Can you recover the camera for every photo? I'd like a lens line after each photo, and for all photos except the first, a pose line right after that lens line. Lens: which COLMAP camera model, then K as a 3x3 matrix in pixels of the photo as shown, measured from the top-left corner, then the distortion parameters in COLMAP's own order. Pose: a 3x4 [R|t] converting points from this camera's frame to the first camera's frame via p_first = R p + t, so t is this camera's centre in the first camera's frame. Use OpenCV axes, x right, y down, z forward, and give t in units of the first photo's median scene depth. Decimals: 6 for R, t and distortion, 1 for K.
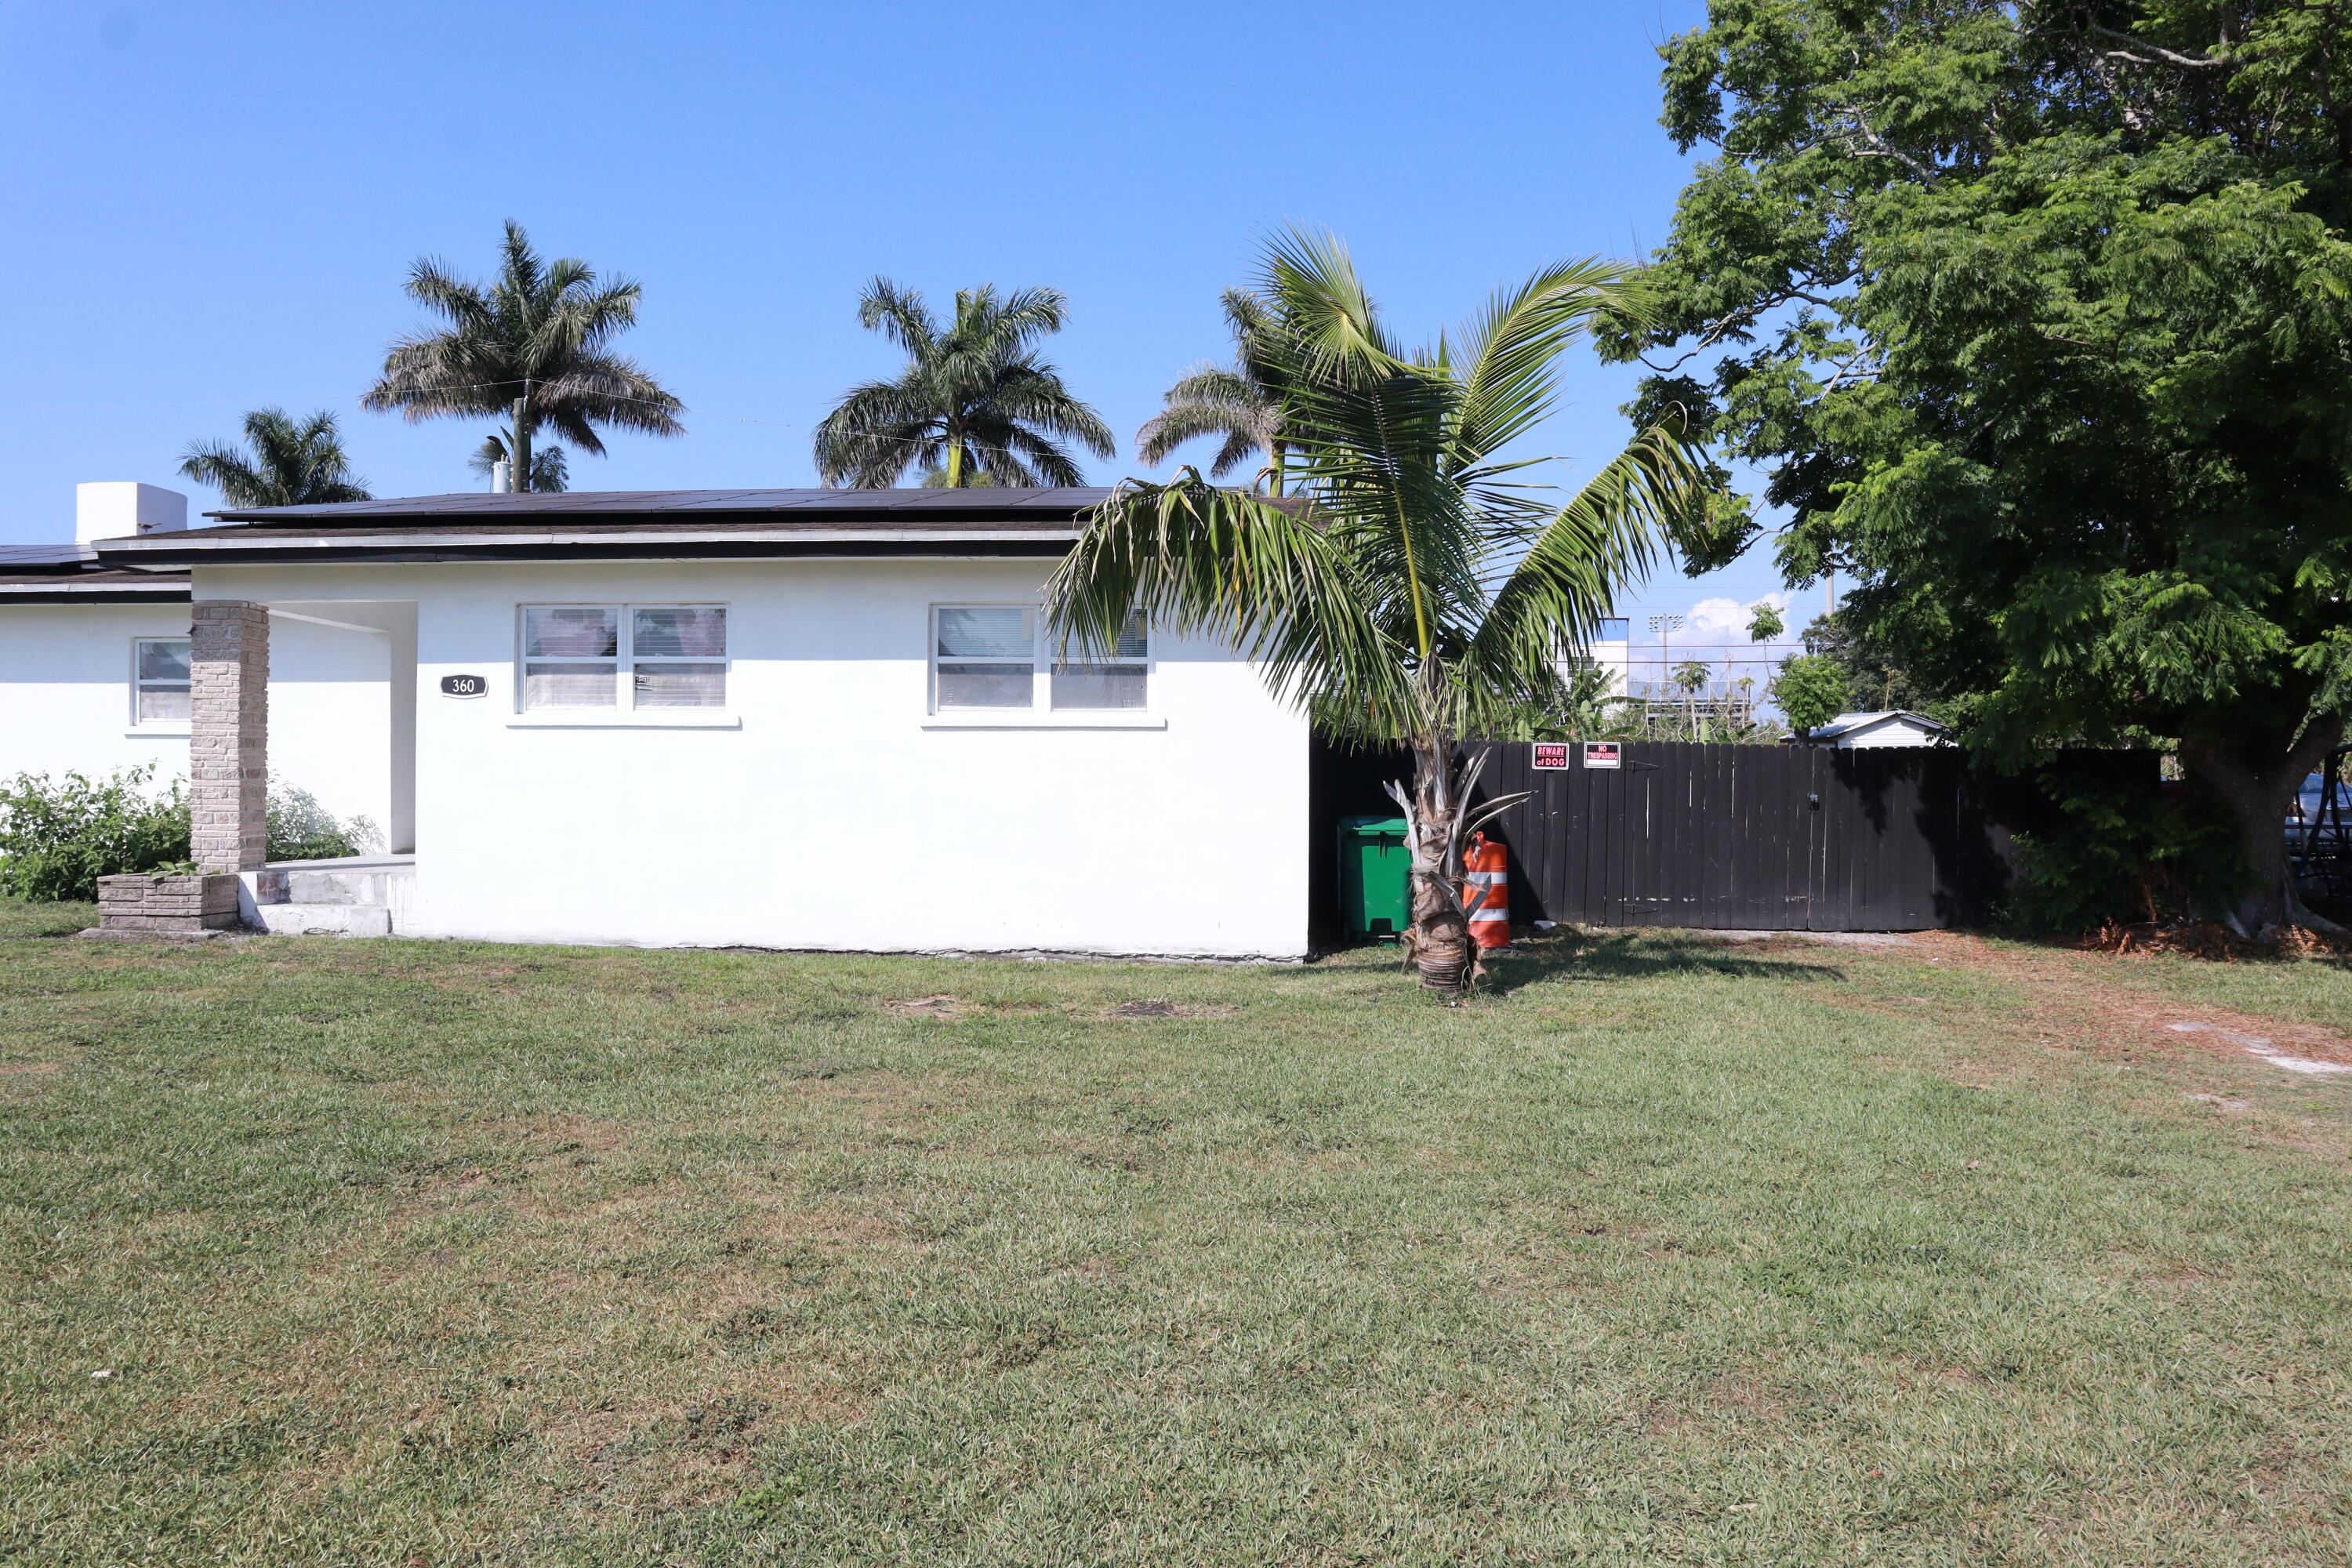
lens RADIAL K [[1624.8, 0, 1163.8], [0, 1624.8, 765.9], [0, 0, 1]] dist [-0.120451, 0.079513]
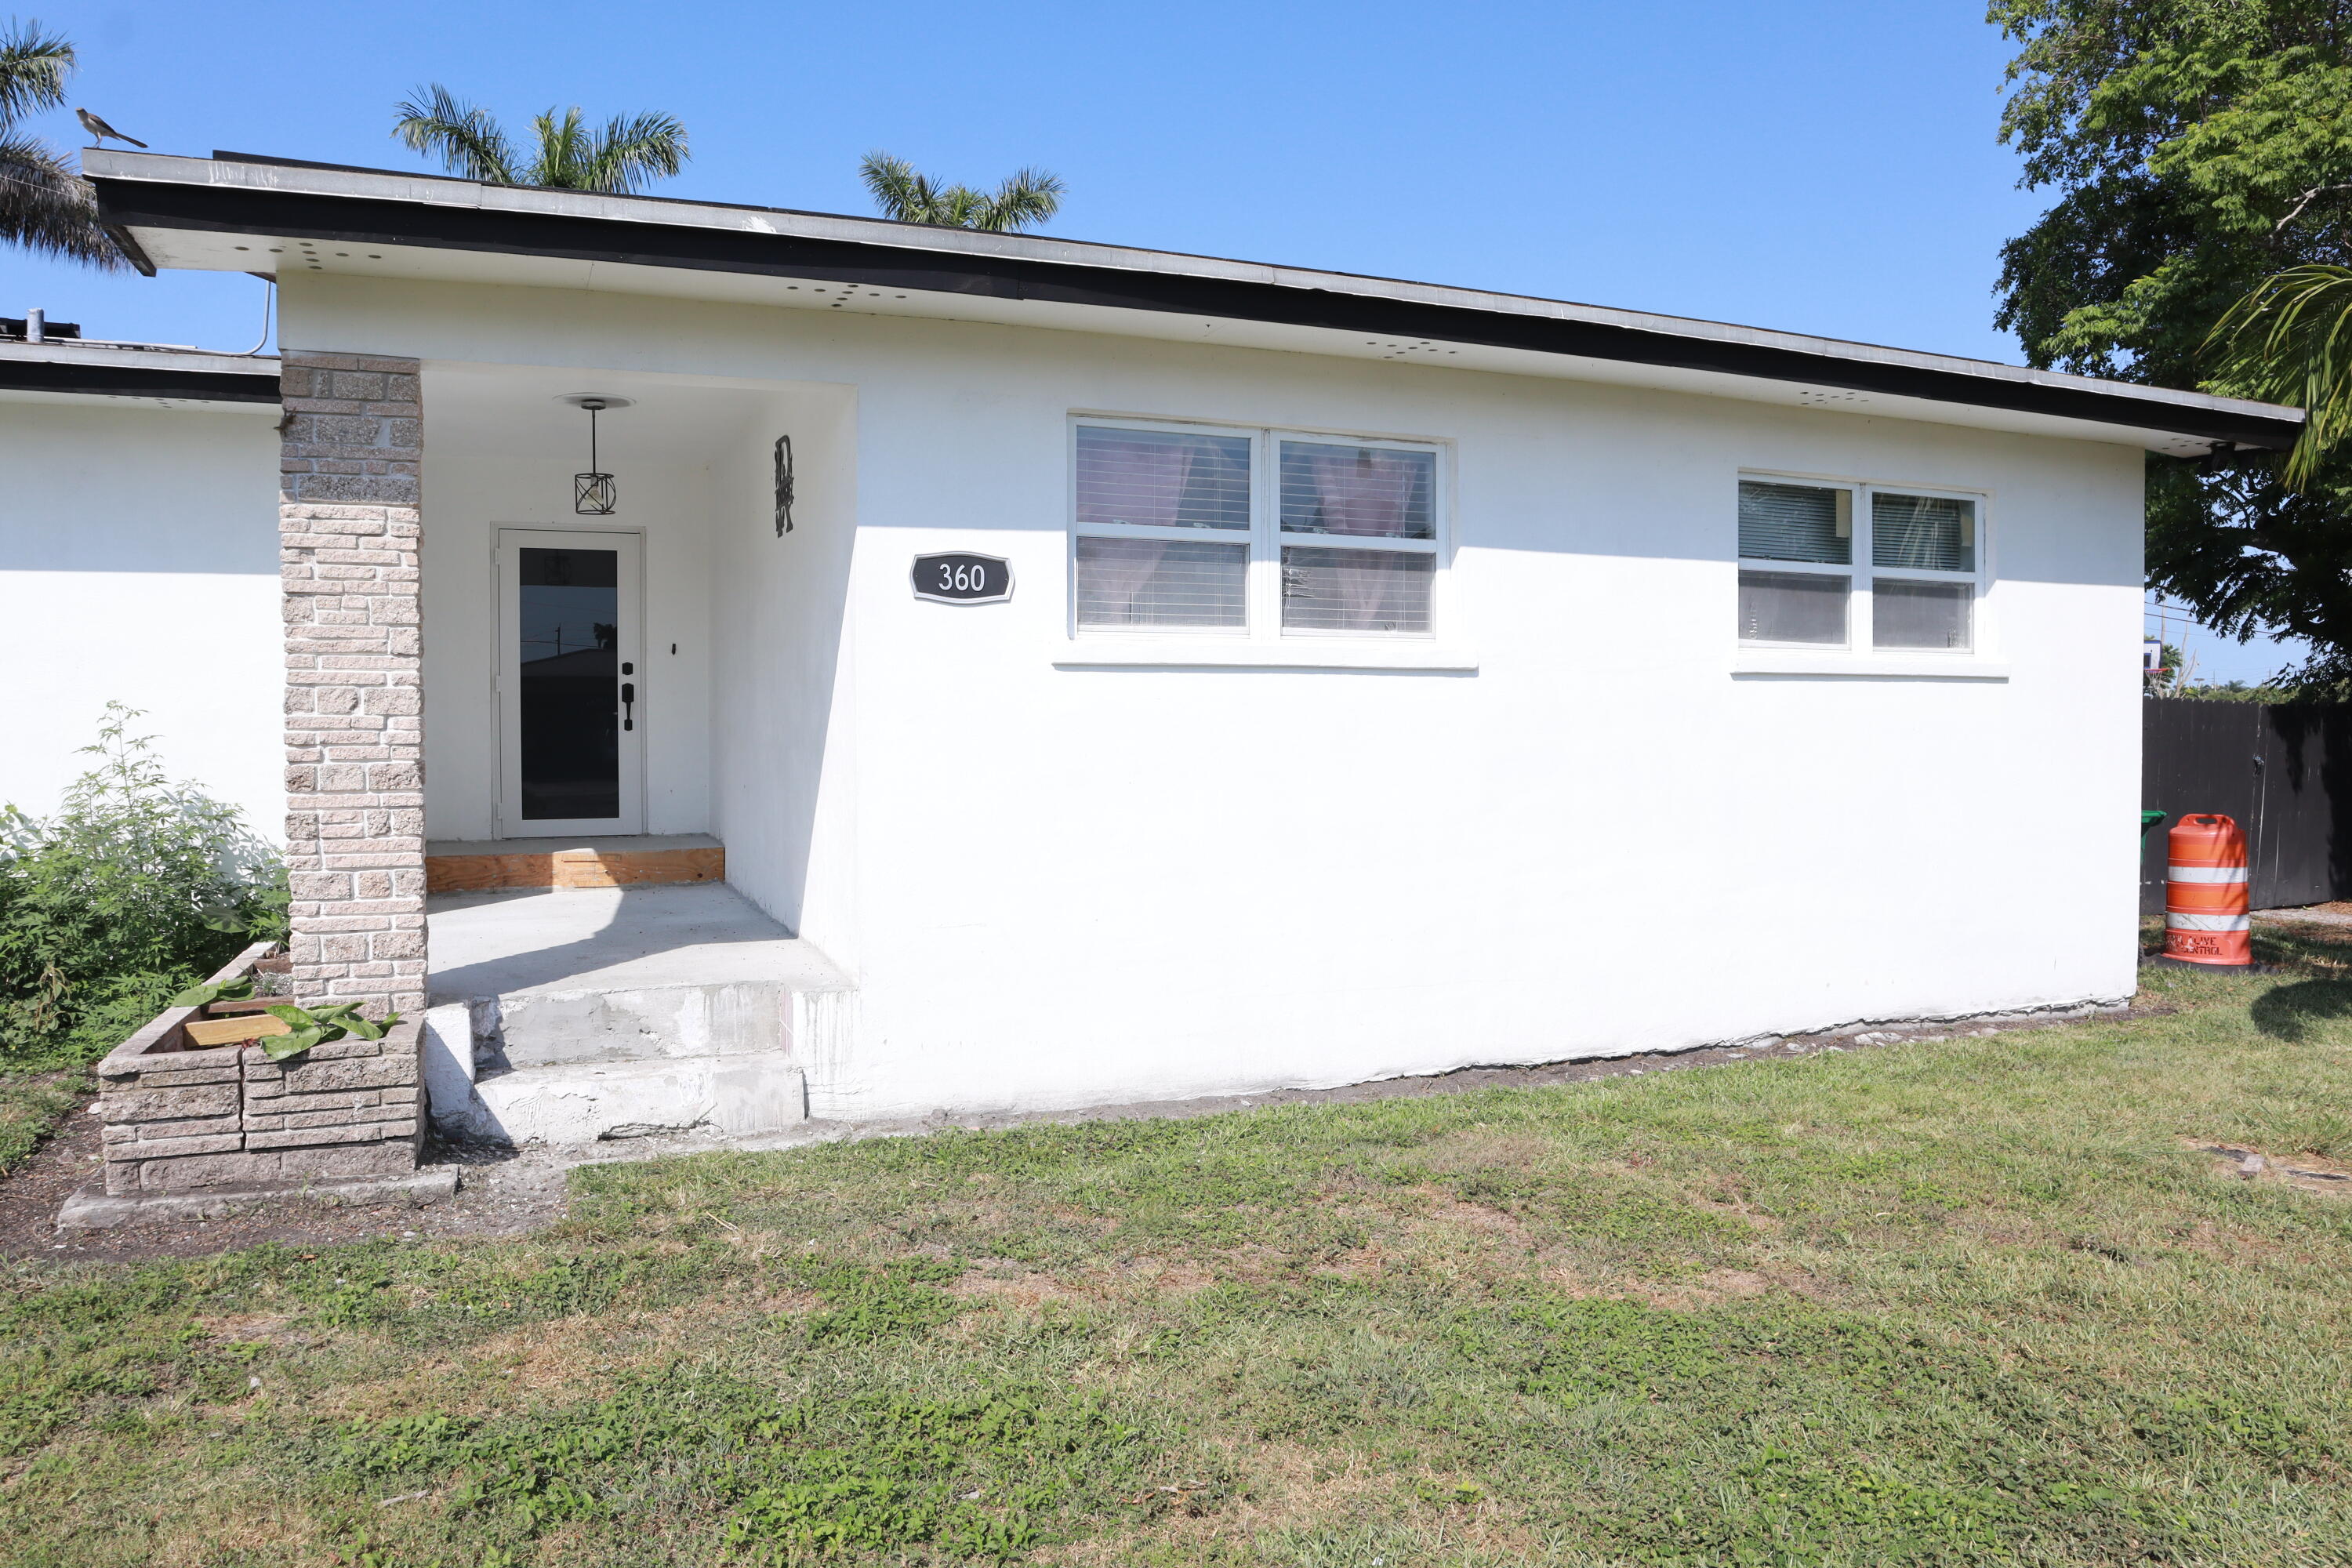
lens RADIAL K [[1624.8, 0, 1163.8], [0, 1624.8, 765.9], [0, 0, 1]] dist [-0.120451, 0.079513]
pose [[0.913175, -0.018347, 0.407155, -0.566008], [0.002301, 0.999202, 0.039866, -0.013733], [-0.407561, -0.035468, 0.912489, 0.525465]]
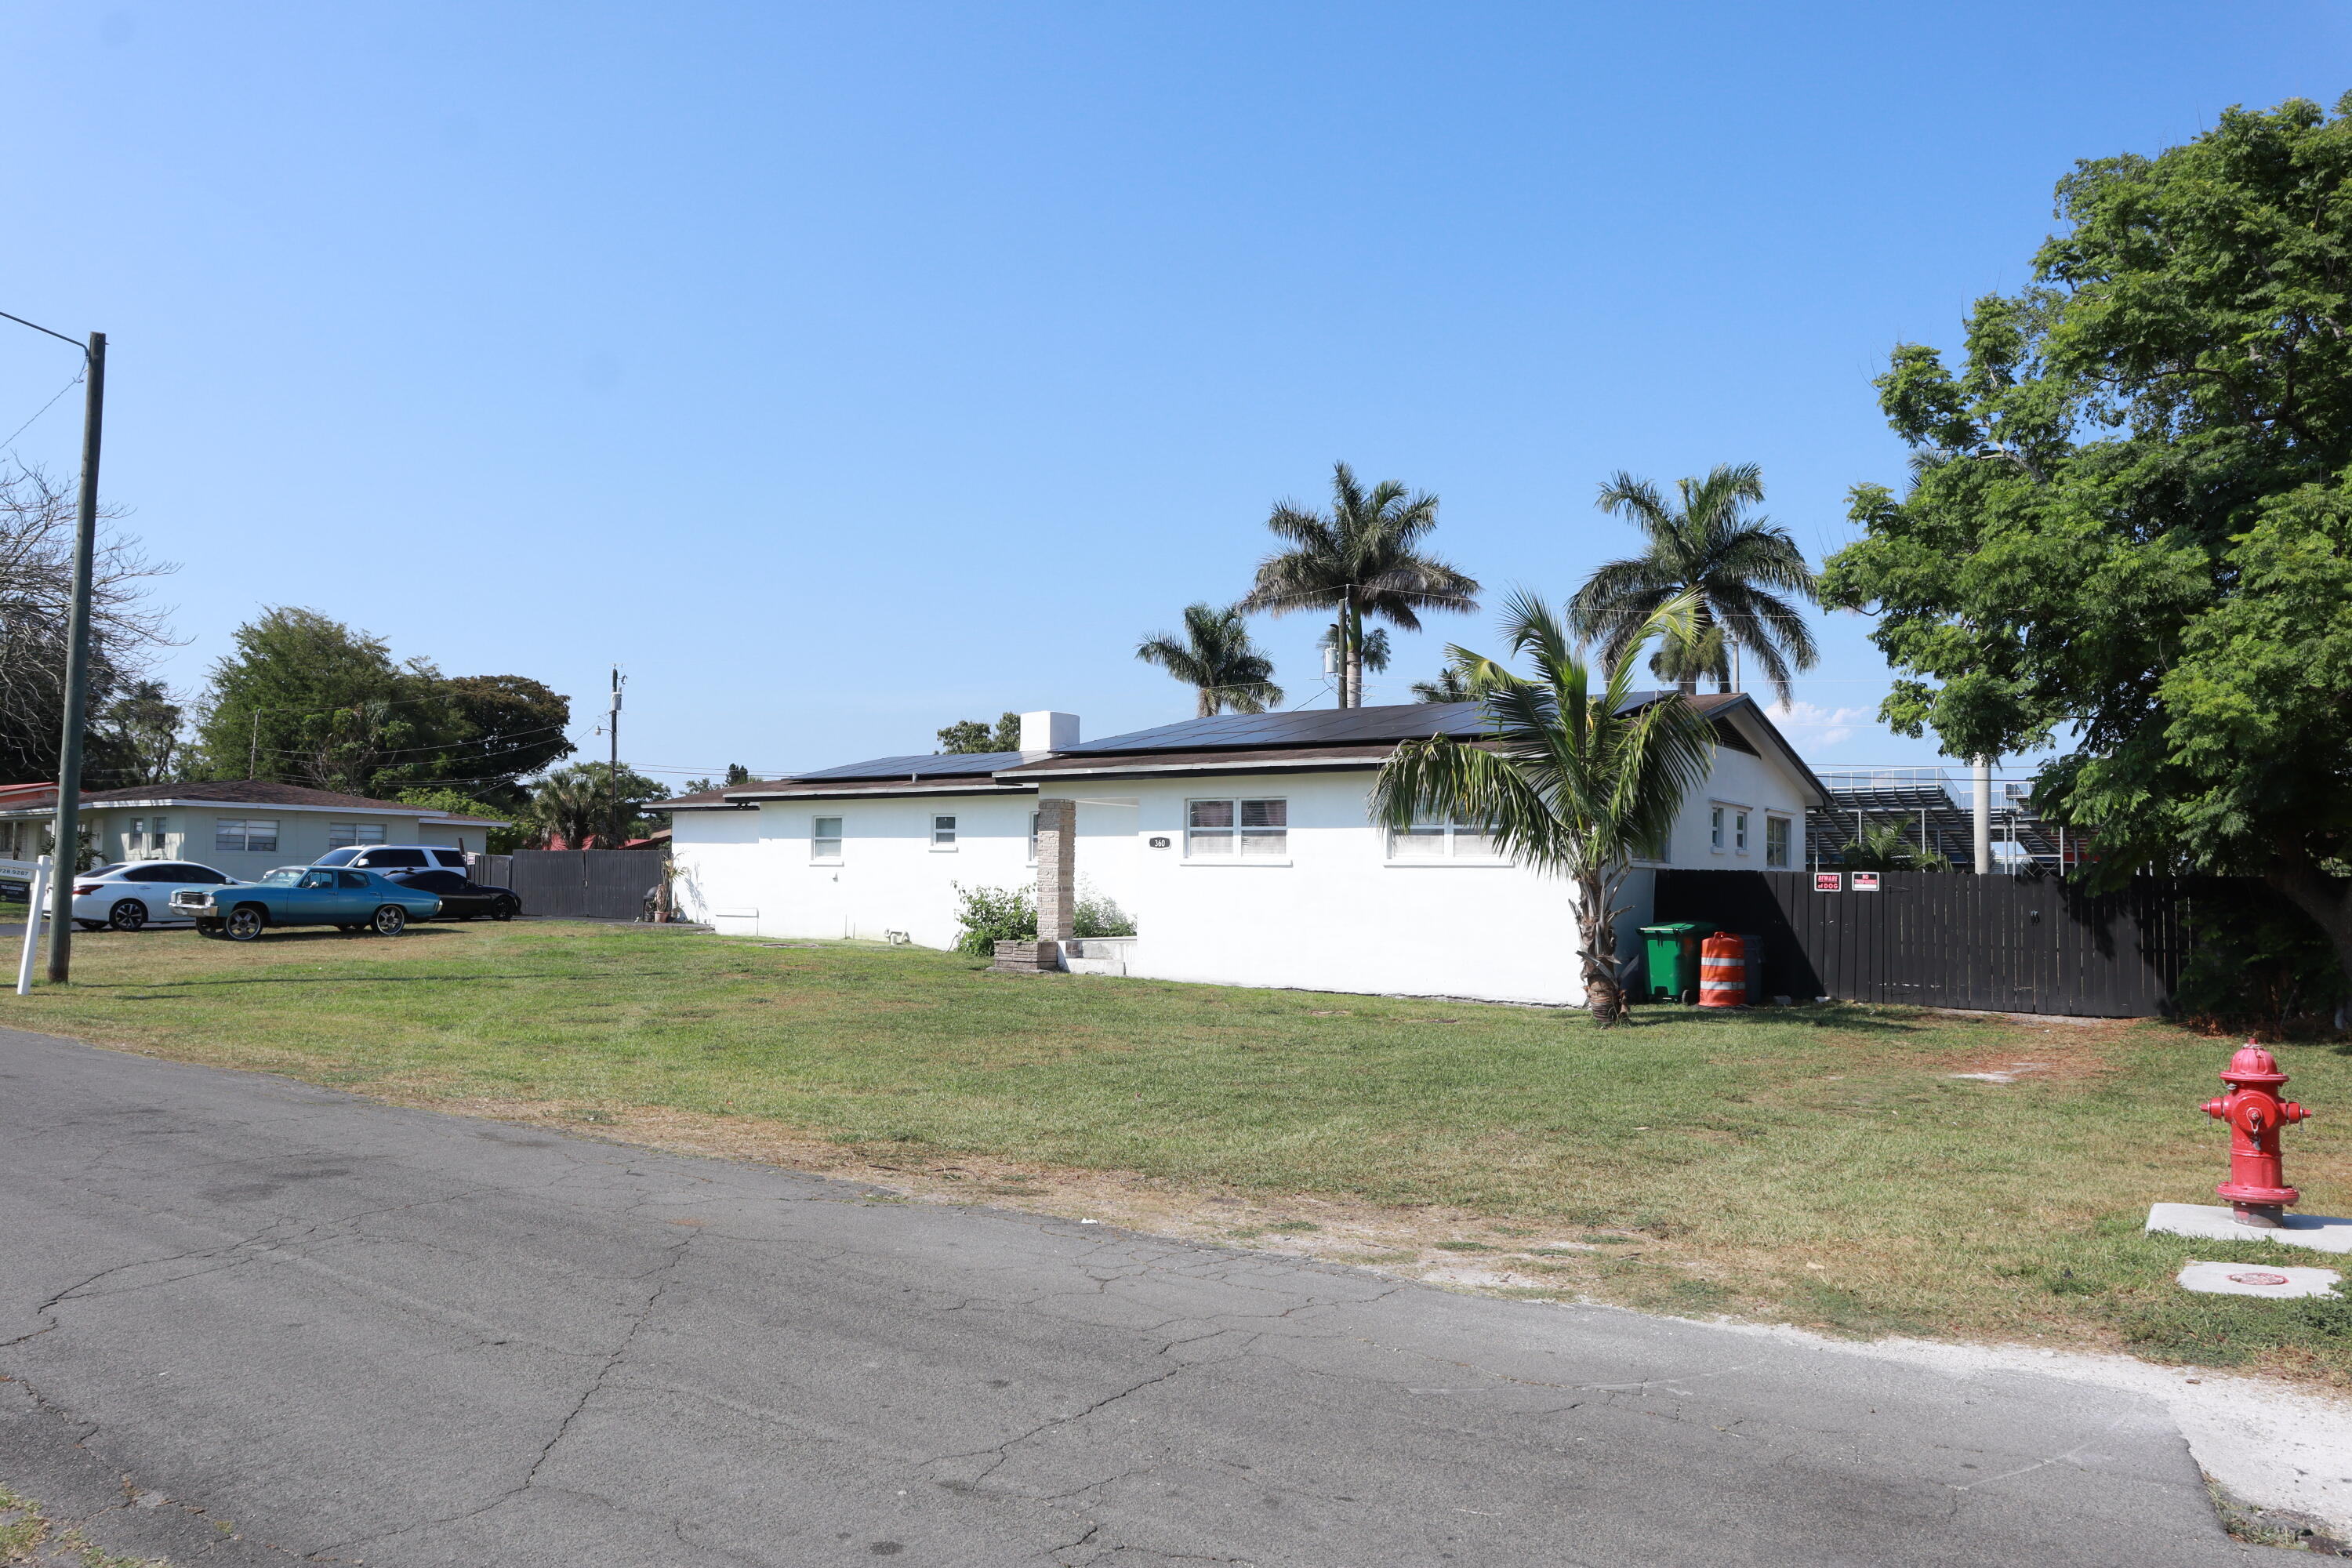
lens RADIAL K [[1624.8, 0, 1163.8], [0, 1624.8, 765.9], [0, 0, 1]] dist [-0.120451, 0.079513]
pose [[0.837286, -0.032314, -0.545810, 0.589020], [-0.004061, 0.997857, -0.065306, -0.015908], [0.546751, 0.056896, 0.835360, -0.576032]]
